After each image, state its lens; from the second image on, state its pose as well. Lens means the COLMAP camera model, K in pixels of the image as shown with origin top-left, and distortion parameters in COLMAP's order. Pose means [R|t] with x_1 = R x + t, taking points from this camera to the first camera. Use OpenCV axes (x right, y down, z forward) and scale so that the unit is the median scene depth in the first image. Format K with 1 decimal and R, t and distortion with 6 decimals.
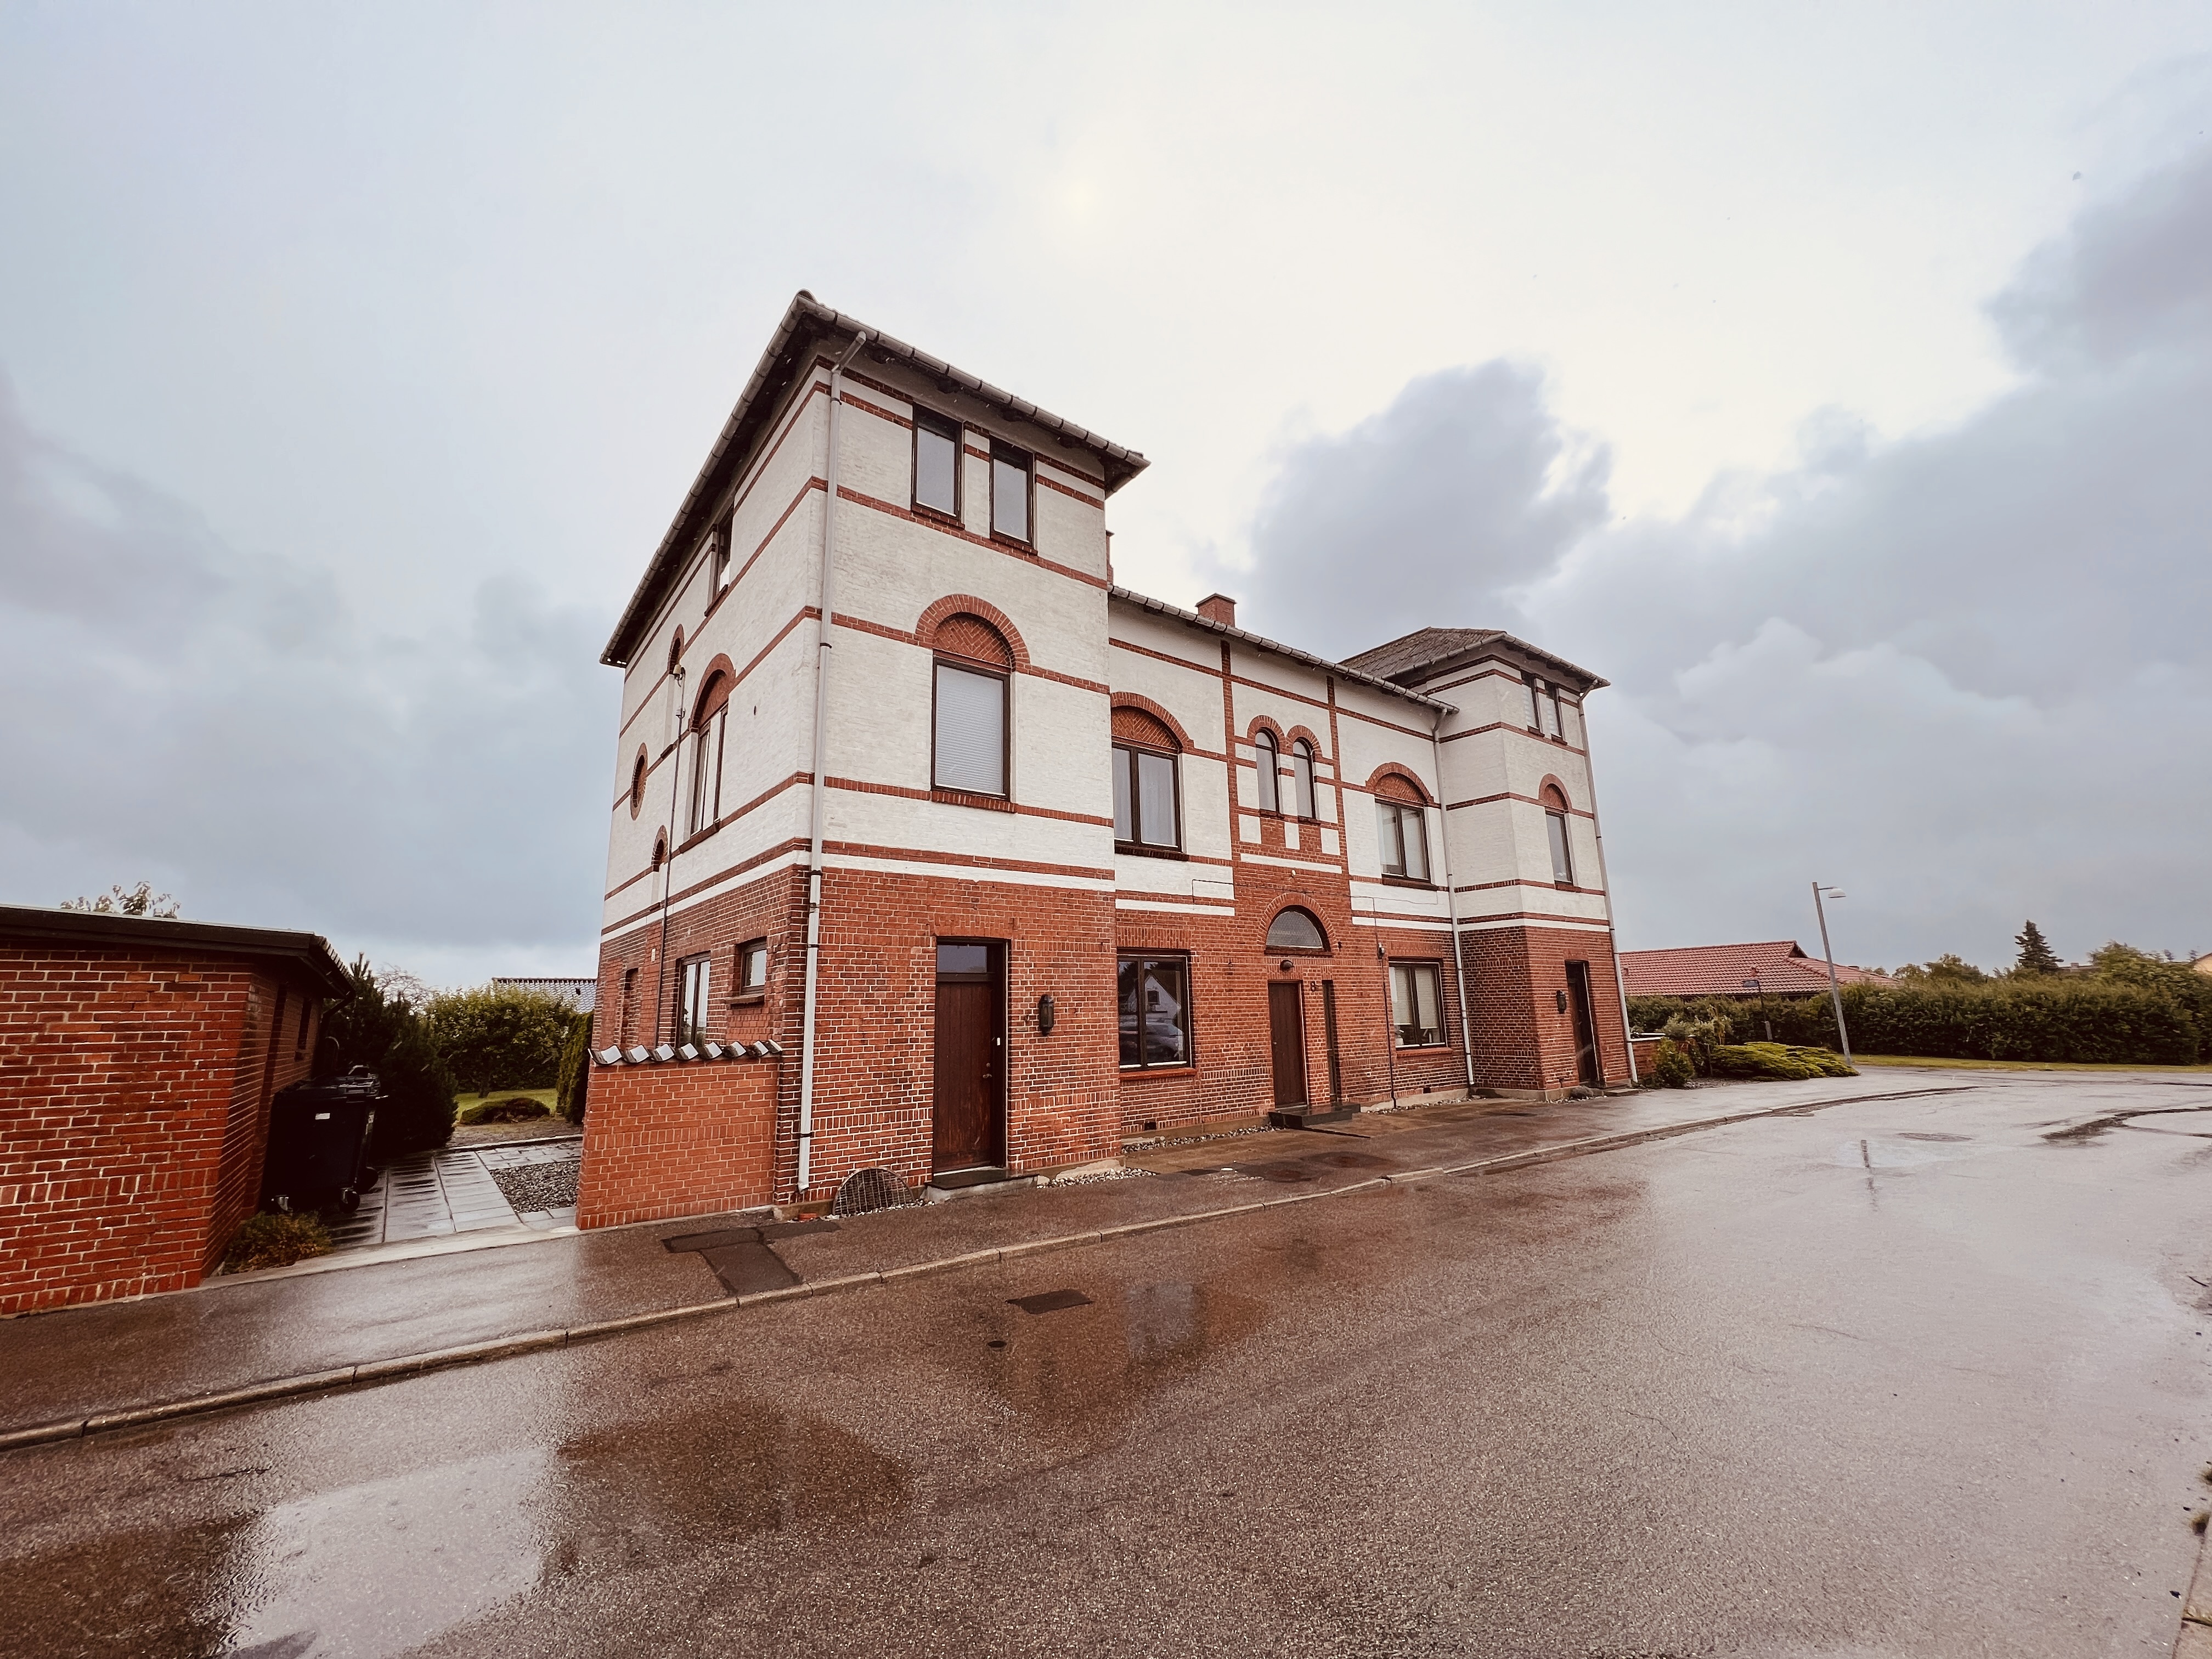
lens RADIAL K [[895.0, 0, 1109.7], [0, 895.0, 833.1], [0, 0, 1]] dist [-0.001449, -0.000189]
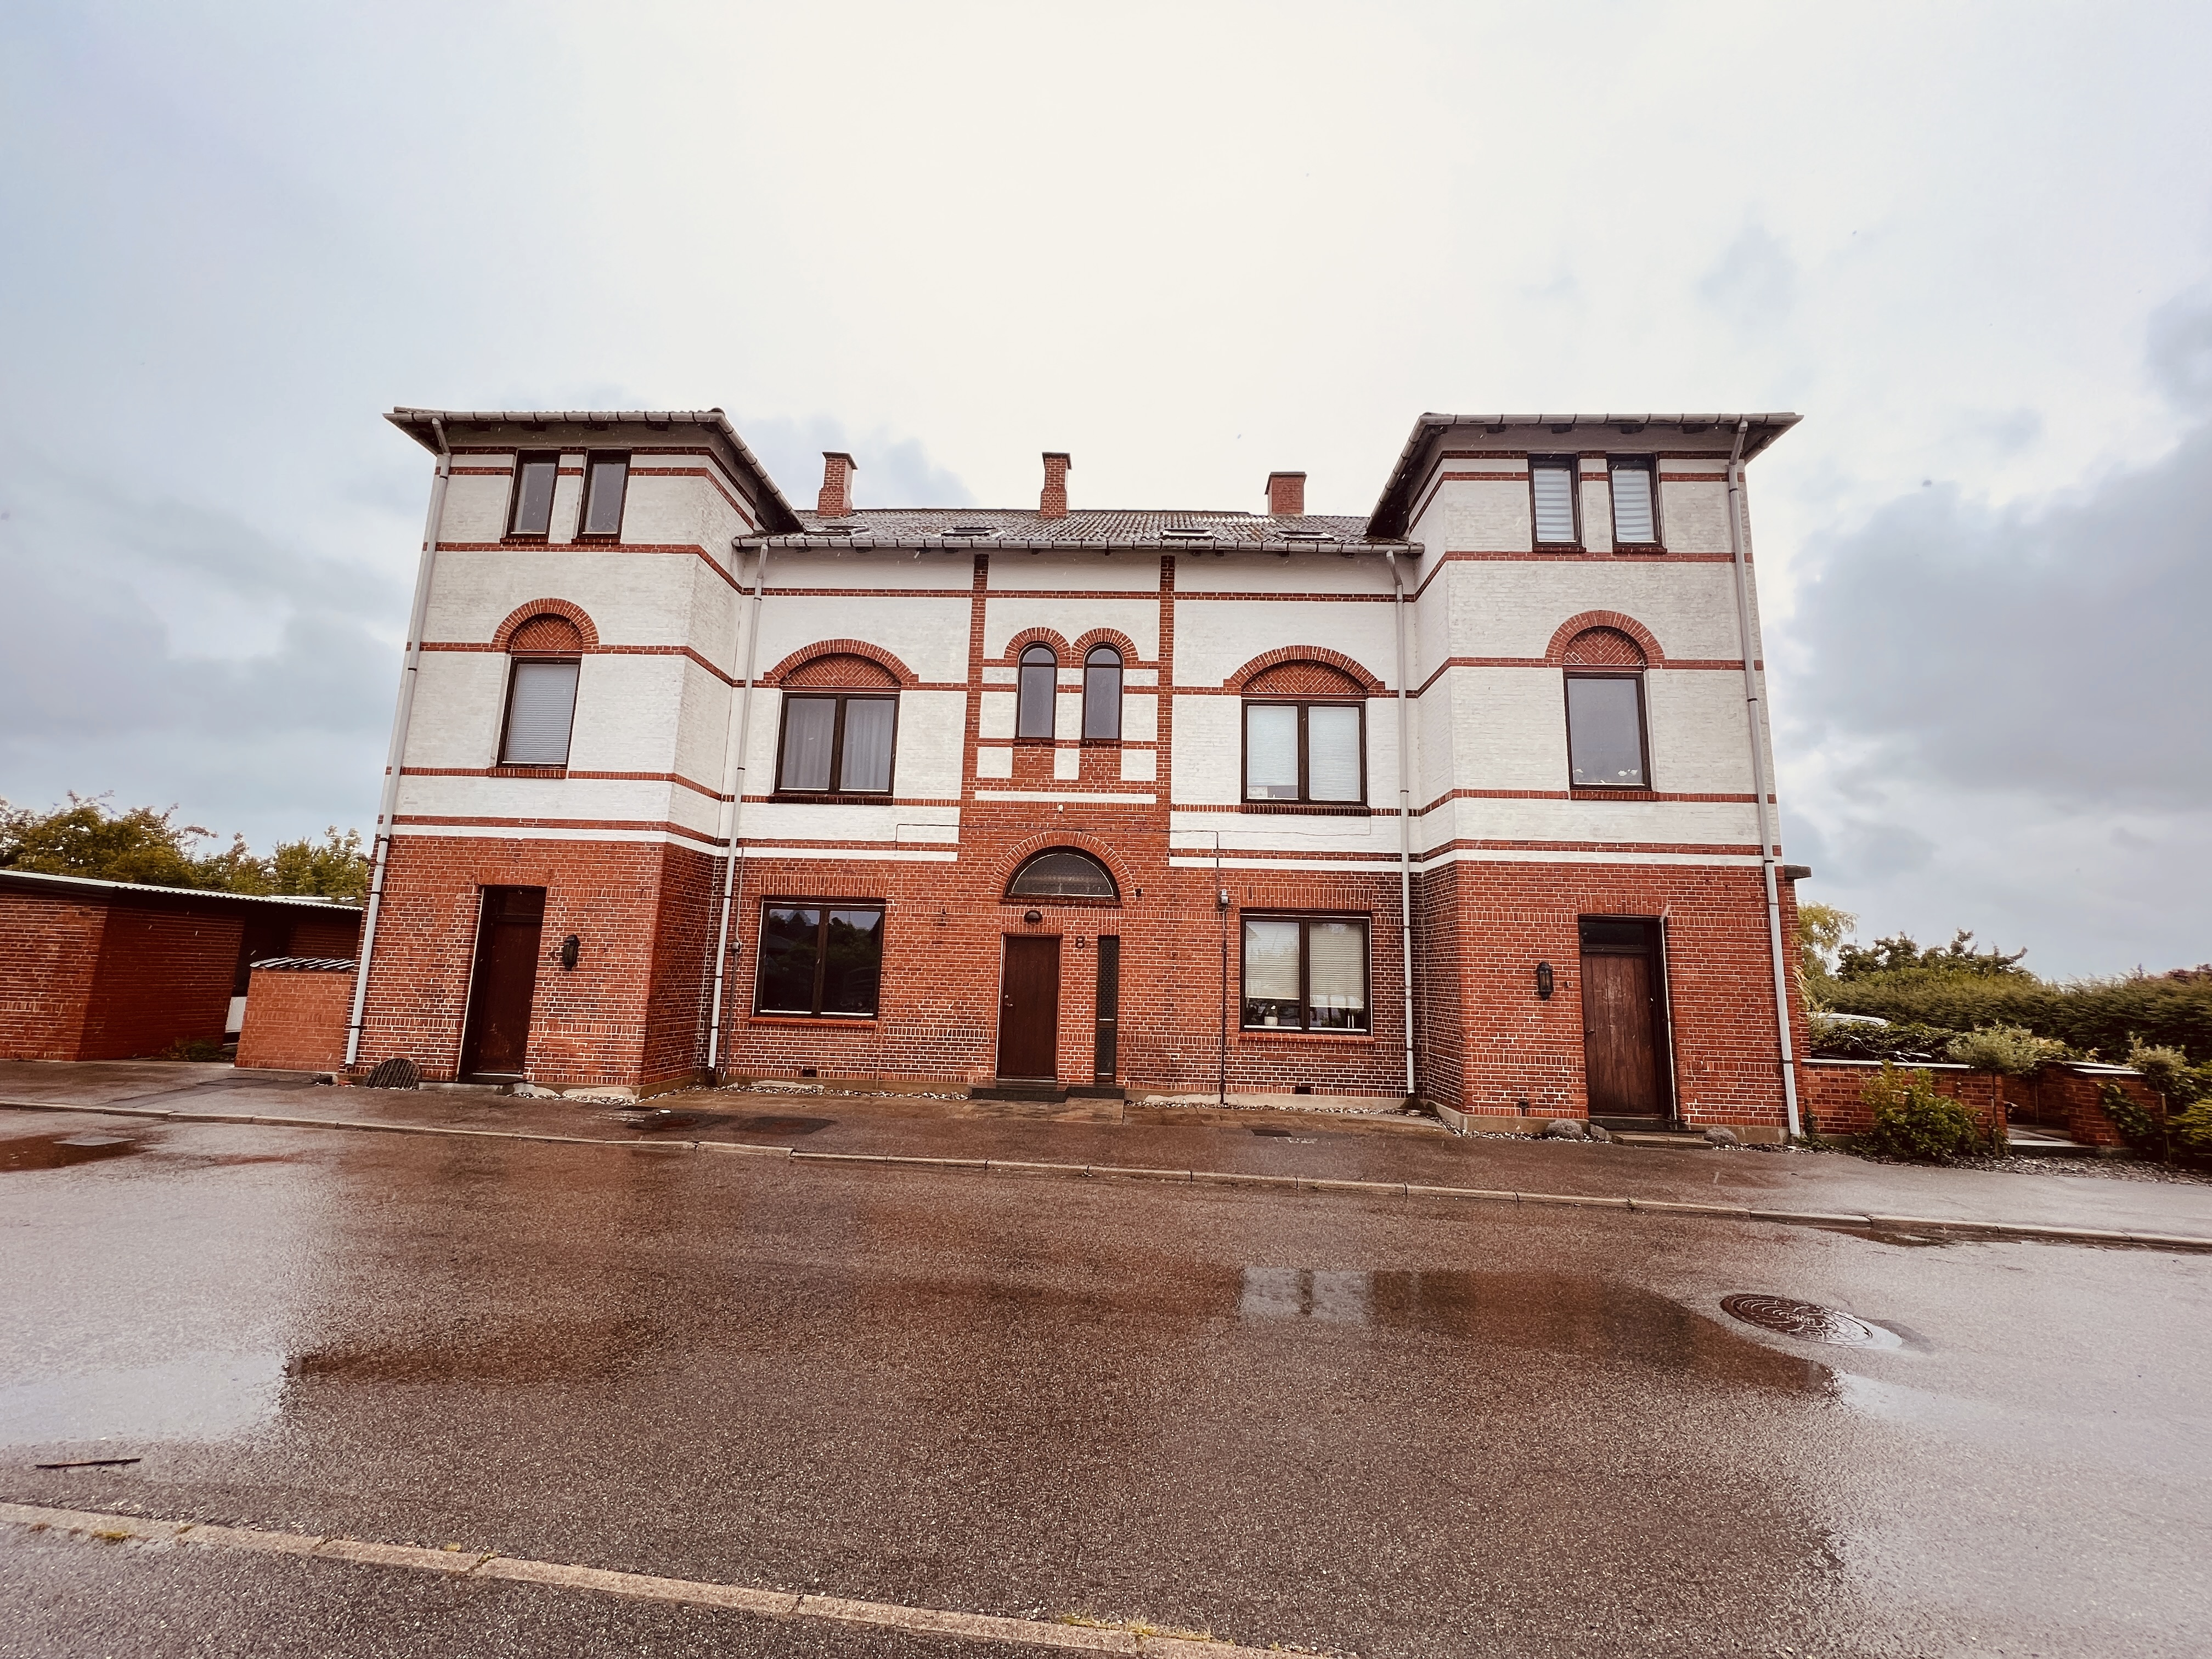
lens RADIAL K [[895.0, 0, 1109.7], [0, 895.0, 833.1], [0, 0, 1]] dist [-0.001449, -0.000189]
pose [[0.752208, -0.056398, -0.656508, 0.775550], [0.082877, 0.996516, 0.009351, 0.062854], [0.653693, -0.061444, 0.754261, 0.385007]]
